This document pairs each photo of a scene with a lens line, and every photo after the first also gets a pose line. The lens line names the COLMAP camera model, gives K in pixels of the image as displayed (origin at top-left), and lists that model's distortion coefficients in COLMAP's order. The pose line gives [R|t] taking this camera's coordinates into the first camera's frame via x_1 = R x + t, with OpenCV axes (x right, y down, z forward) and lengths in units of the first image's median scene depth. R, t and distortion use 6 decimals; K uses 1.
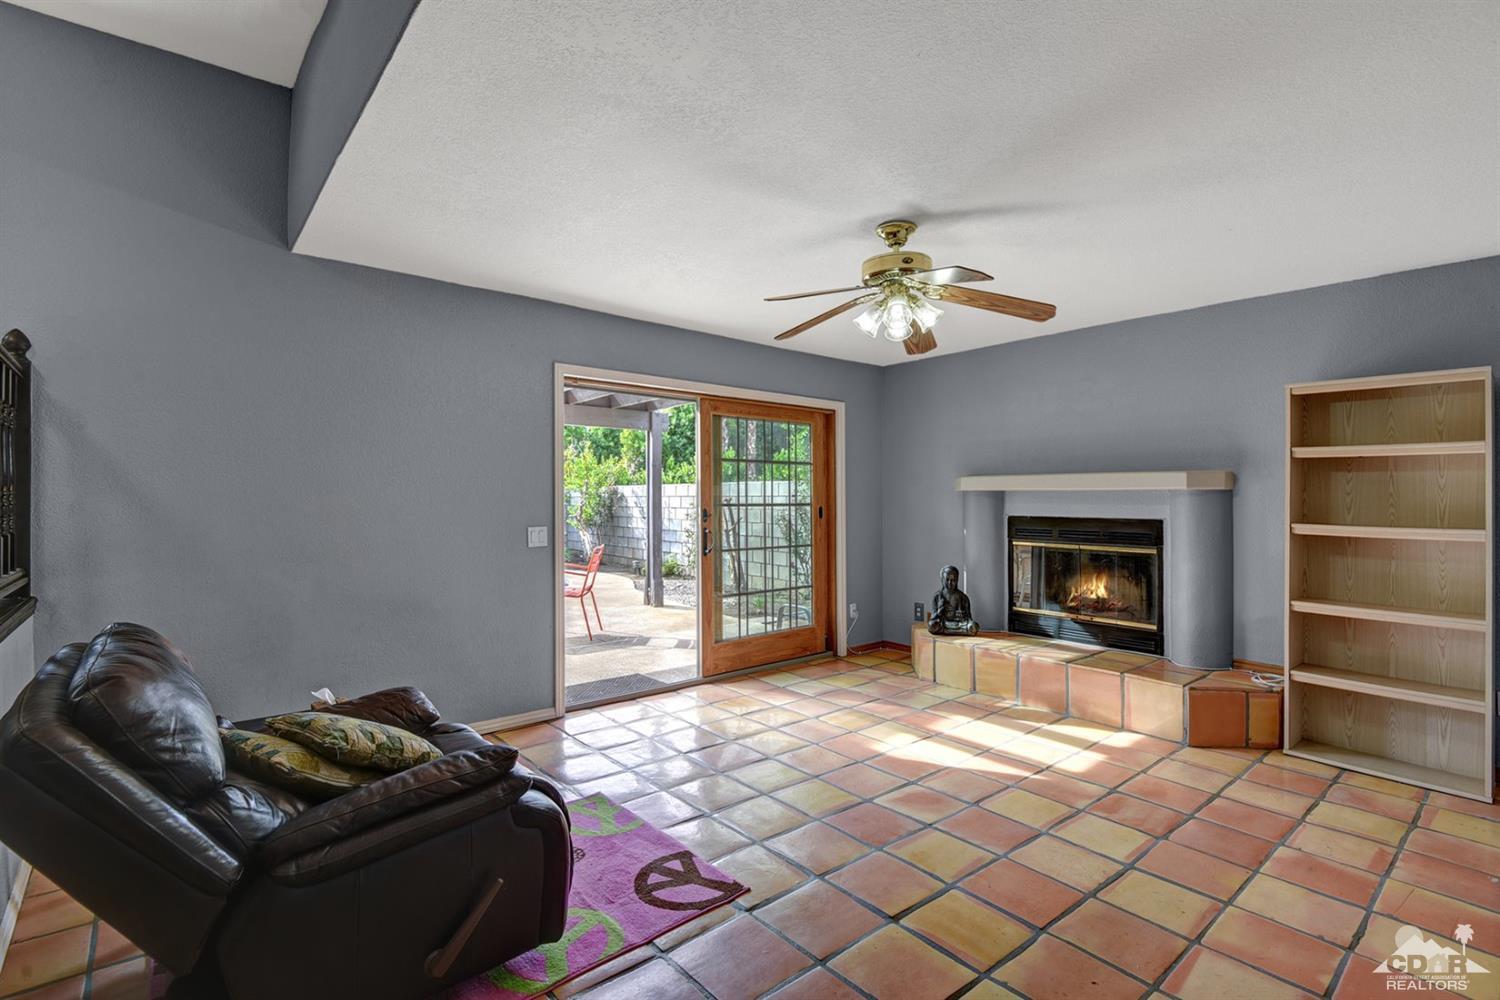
lens RADIAL K [[709.8, 0, 772.4], [0, 709.8, 496.5], [0, 0, 1]] dist [0.065571, -0.046771]
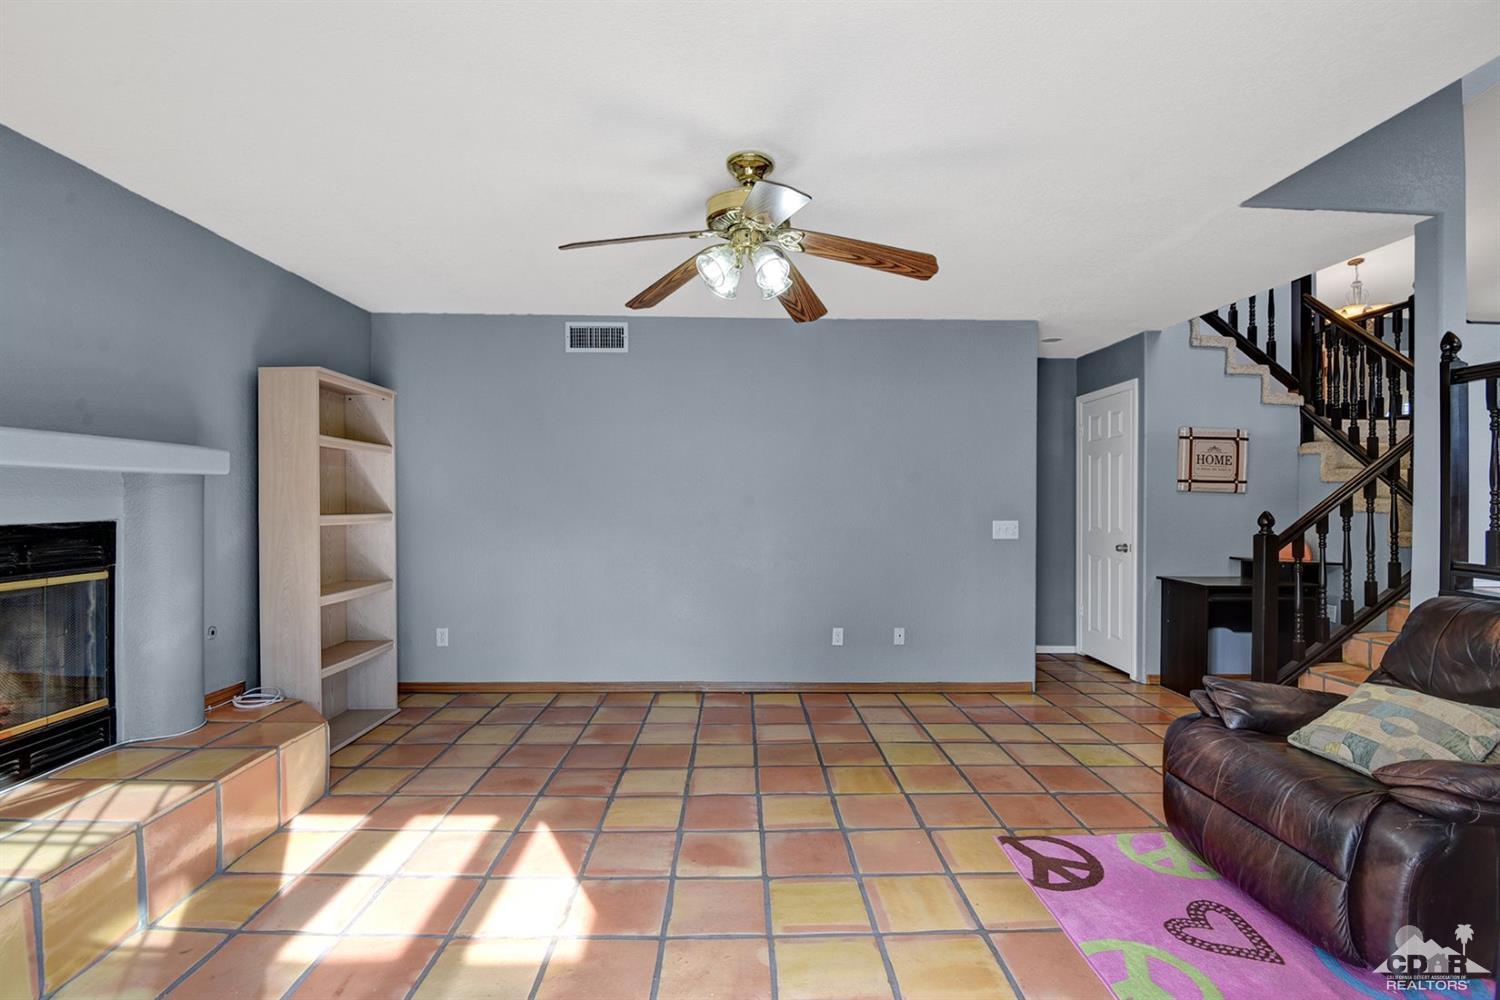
lens RADIAL K [[719.3, 0, 731.1], [0, 719.3, 496.3], [0, 0, 1]] dist [0.000254, -0.019486]
pose [[-0.741205, -0.013964, 0.671133, -0.346535], [-0.006239, 0.999884, 0.013914, -0.000672], [-0.671249, 0.006126, -0.741206, 1.543468]]
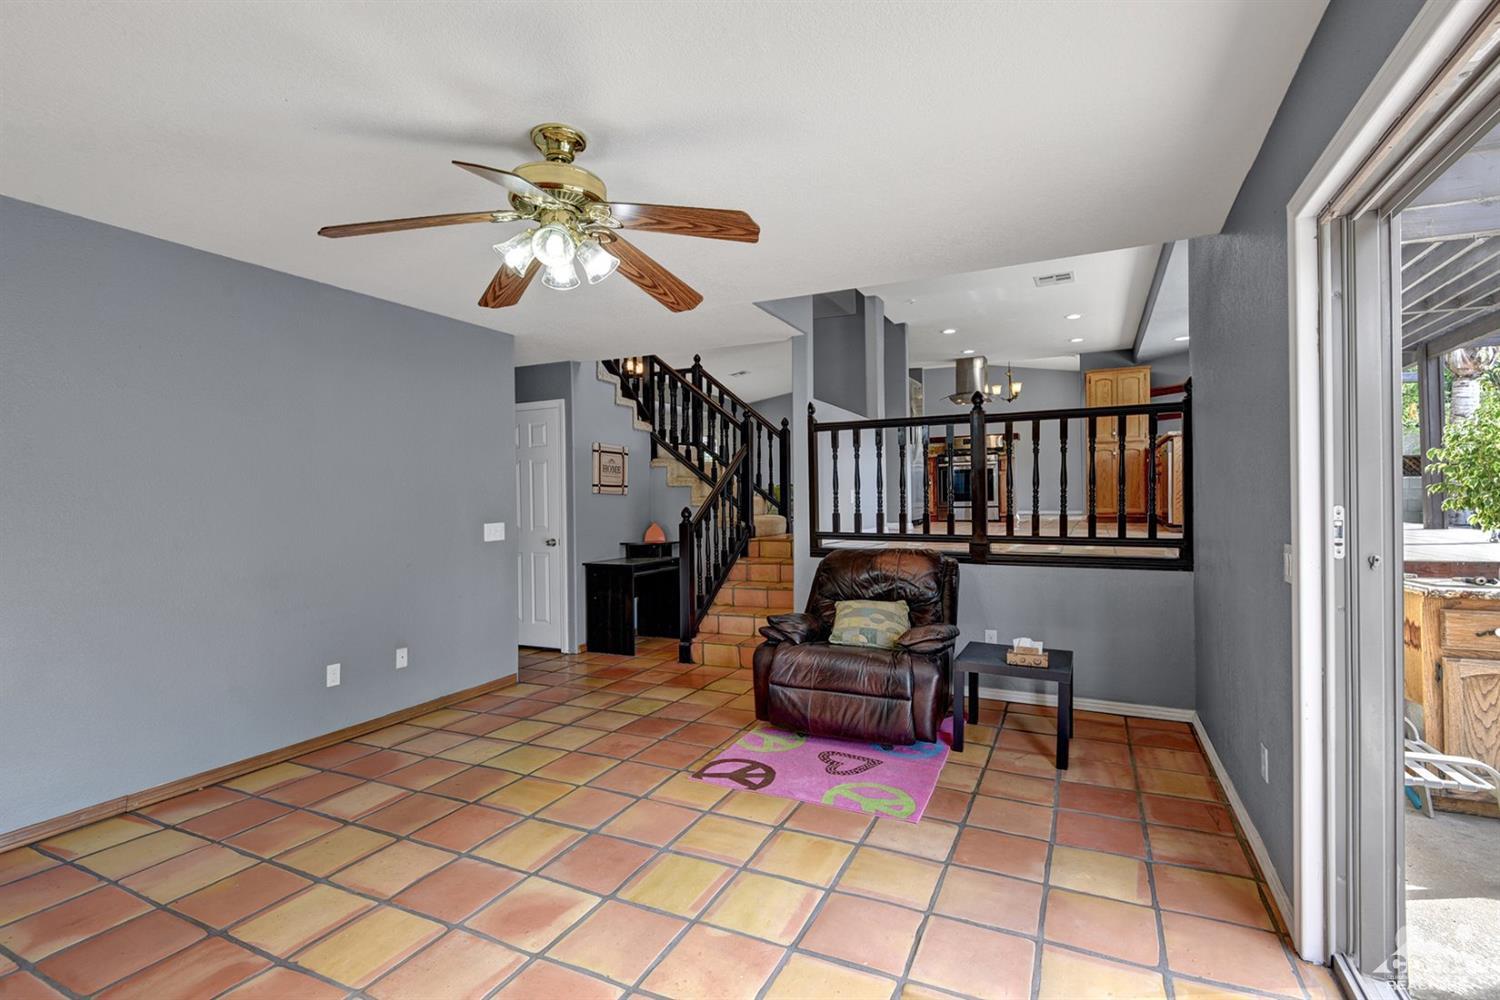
lens RADIAL K [[709.8, 0, 772.4], [0, 709.8, 496.5], [0, 0, 1]] dist [0.065571, -0.046771]
pose [[-0.919146, 0.001315, -0.393915, 0.261848], [-0.000856, 0.999985, 0.005335, 0.001196], [0.393916, 0.005241, -0.919131, 1.696605]]
